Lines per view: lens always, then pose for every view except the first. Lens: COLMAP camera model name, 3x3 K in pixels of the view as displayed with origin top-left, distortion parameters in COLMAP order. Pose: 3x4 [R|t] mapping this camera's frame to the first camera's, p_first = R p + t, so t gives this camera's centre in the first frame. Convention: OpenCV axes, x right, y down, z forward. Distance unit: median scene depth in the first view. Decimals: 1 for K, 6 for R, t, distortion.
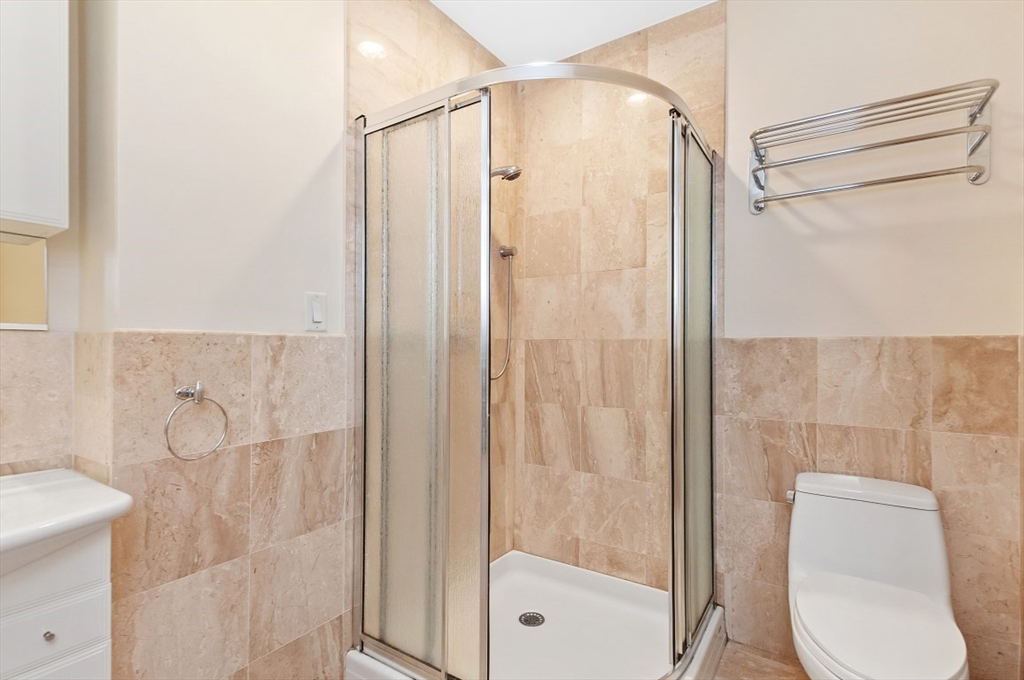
lens RADIAL K [[472.5, 0, 517.1], [0, 472.5, 343.3], [0, 0, 1]] dist [0.011222, -0.003737]
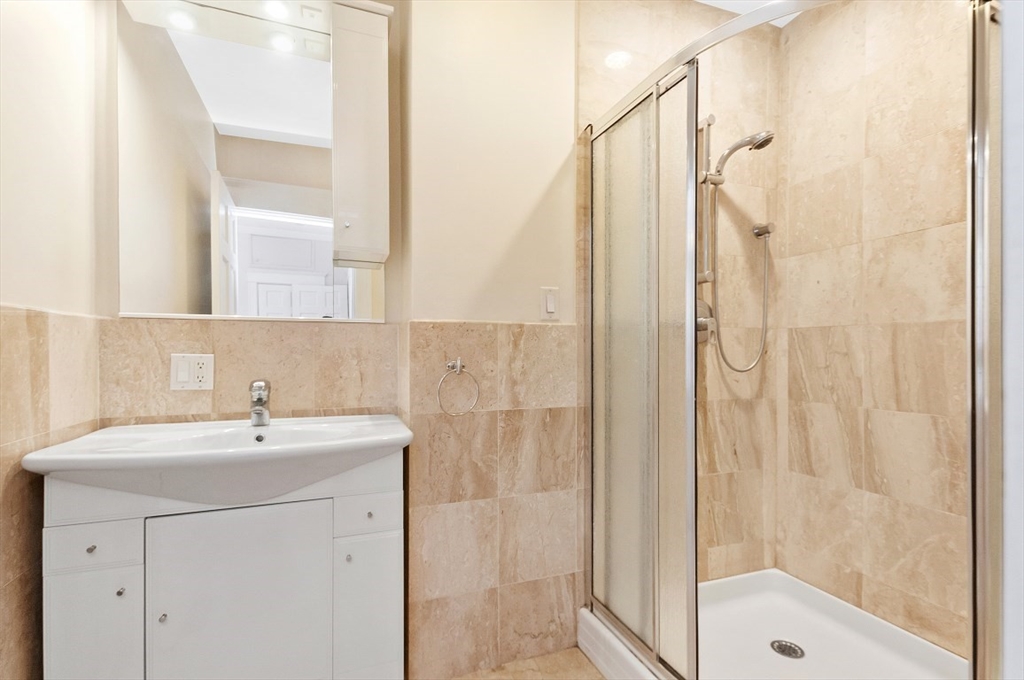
lens RADIAL K [[472.5, 0, 518.8], [0, 472.5, 345.0], [0, 0, 1]] dist [0.011222, -0.003737]
pose [[0.812515, -0.007657, -0.582890, 0.178466], [0.004343, 0.999965, -0.007082, 0.039754], [0.582924, 0.003223, 0.812520, 0.010057]]
